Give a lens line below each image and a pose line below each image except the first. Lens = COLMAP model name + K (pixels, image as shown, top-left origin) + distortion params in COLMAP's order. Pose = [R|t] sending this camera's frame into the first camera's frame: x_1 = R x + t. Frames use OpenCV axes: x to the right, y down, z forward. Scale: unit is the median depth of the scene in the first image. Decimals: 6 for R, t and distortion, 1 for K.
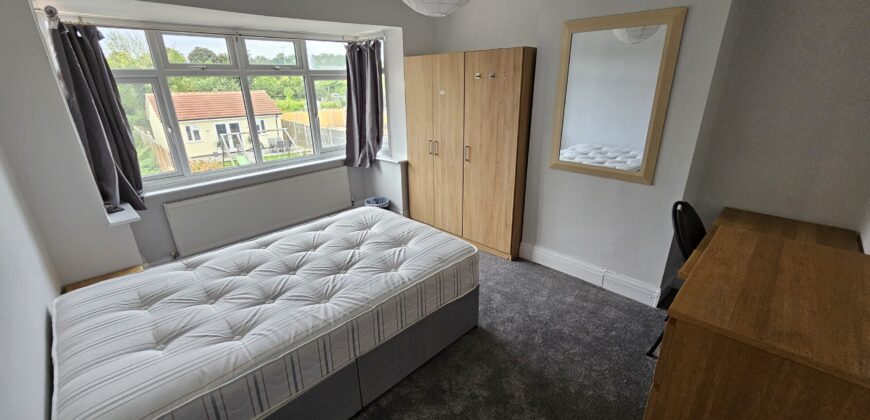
lens RADIAL K [[356.4, 0, 437.6], [0, 356.4, 215.8], [0, 0, 1]] dist [0.000507, 0.000281]
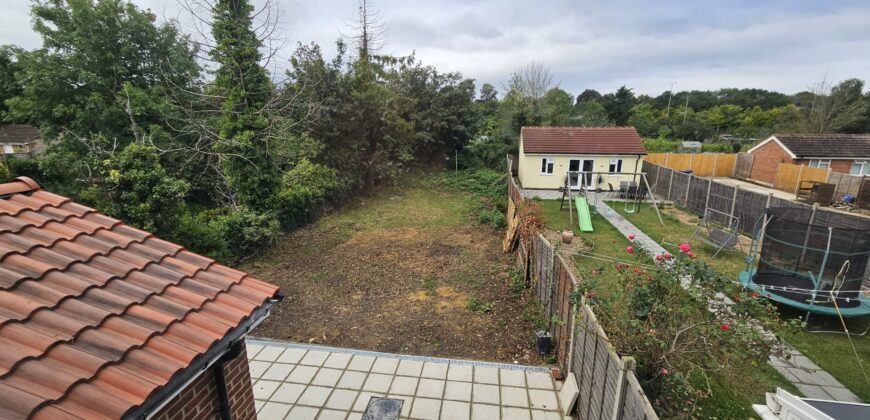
lens RADIAL K [[356.4, 0, 438.3], [0, 356.4, 210.1], [0, 0, 1]] dist [0.000507, 0.000281]
pose [[0.597845, 0.206563, -0.774540, -0.060428], [-0.292397, 0.955850, 0.029225, -0.047905], [0.746382, 0.209001, 0.631849, 0.147921]]
